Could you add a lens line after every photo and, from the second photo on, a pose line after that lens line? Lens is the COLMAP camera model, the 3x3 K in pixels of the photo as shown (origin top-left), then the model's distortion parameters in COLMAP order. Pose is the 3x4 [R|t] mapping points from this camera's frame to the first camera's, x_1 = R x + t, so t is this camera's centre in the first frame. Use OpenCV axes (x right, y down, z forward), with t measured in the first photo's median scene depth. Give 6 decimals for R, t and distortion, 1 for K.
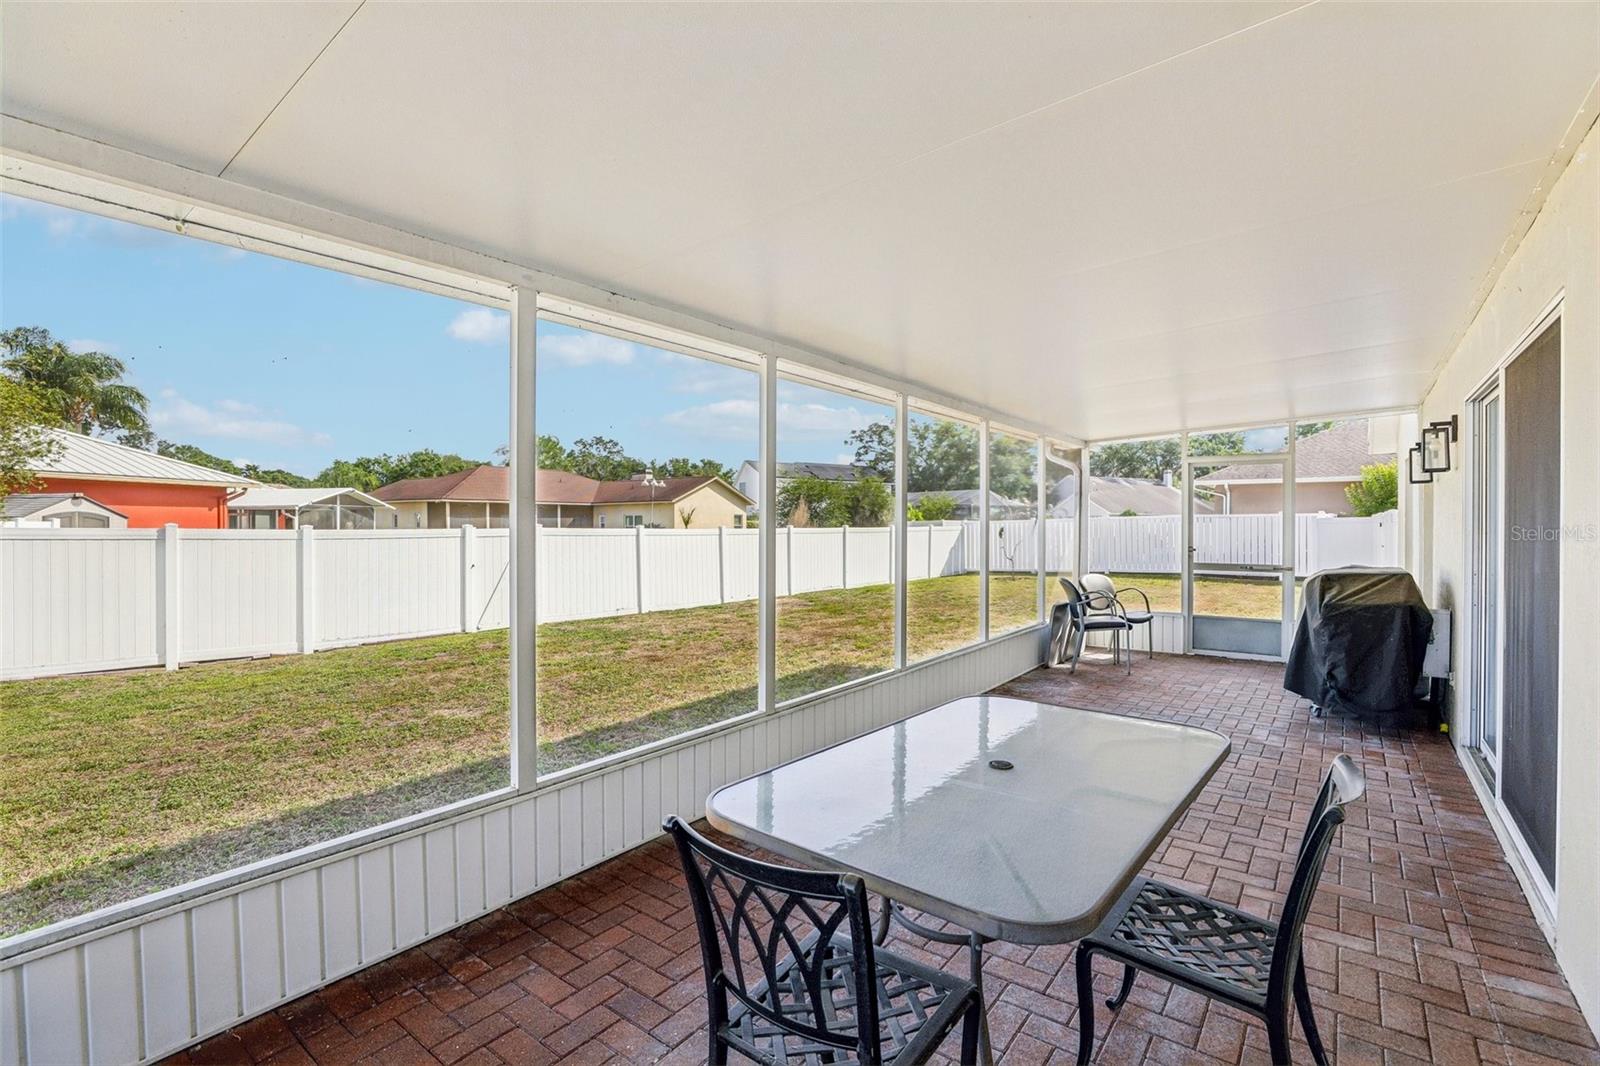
lens RADIAL K [[736.4, 0, 799.0], [0, 736.4, 533.8], [0, 0, 1]] dist [-0.036733, 0.007617]
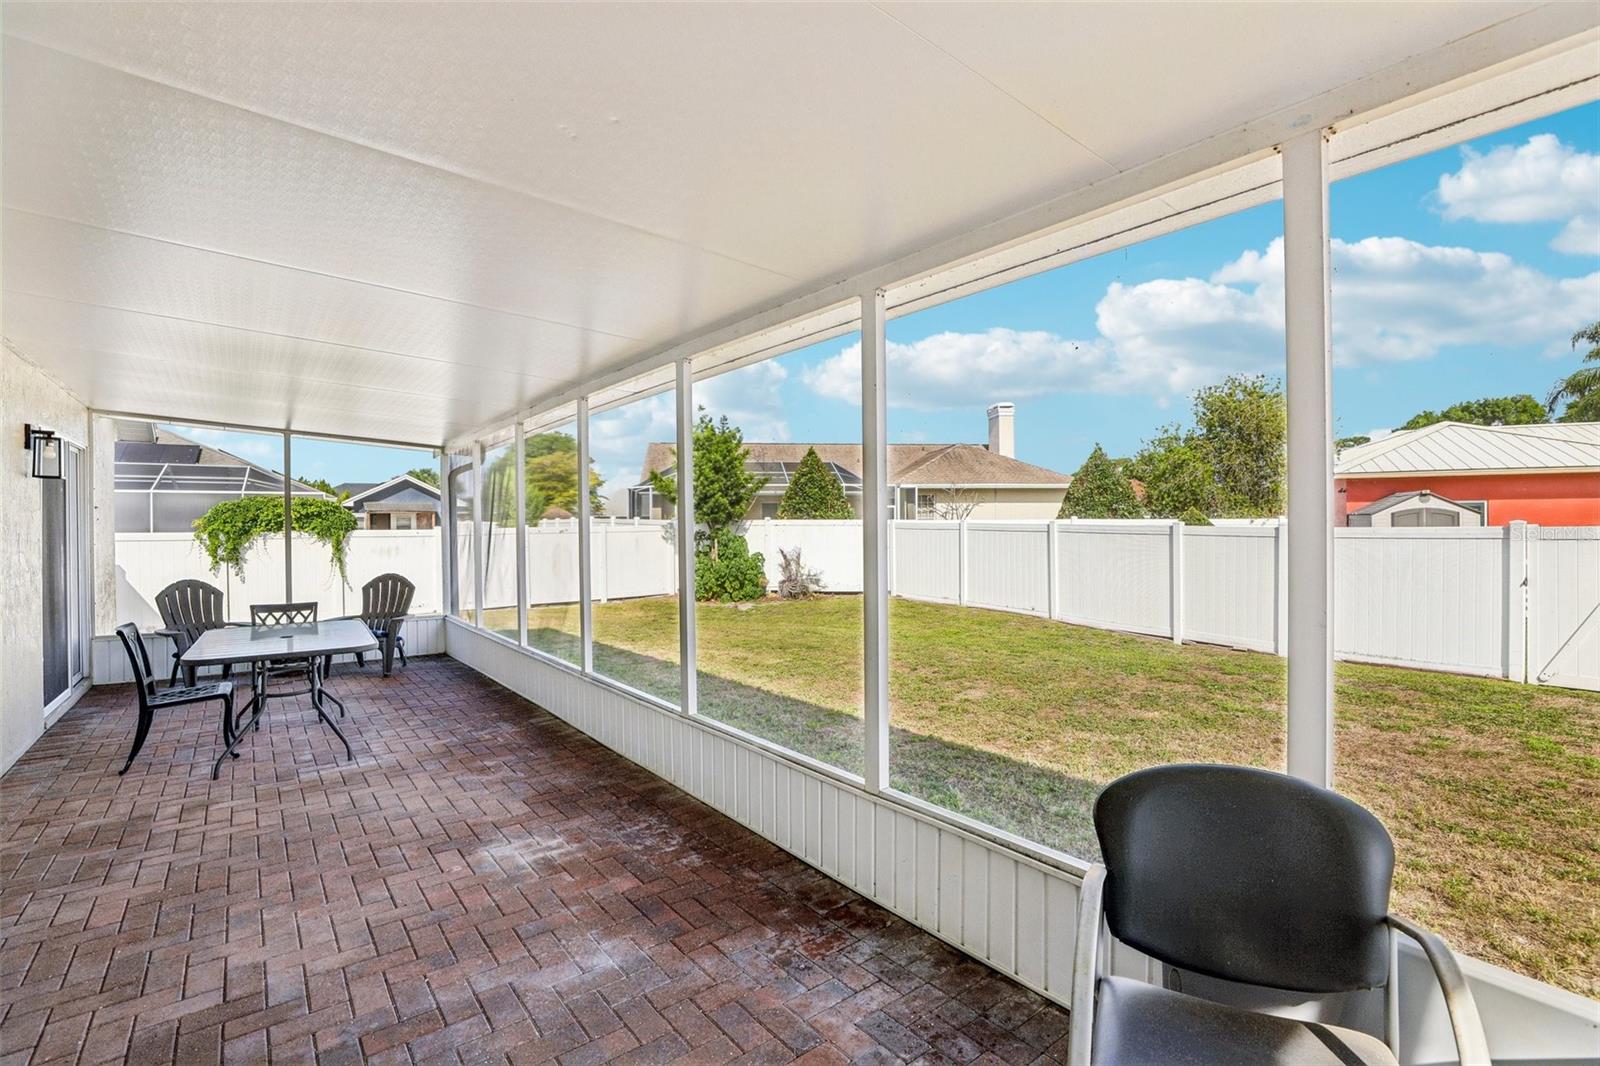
lens RADIAL K [[746.6, 0, 798.4], [0, 746.6, 530.3], [0, 0, 1]] dist [-0.018766, -0.000758]
pose [[-0.273672, 0.005885, -0.961805, 0.309593], [-0.005249, 0.999957, 0.007613, -0.002709], [0.961809, 0.007132, -0.273630, 0.477258]]
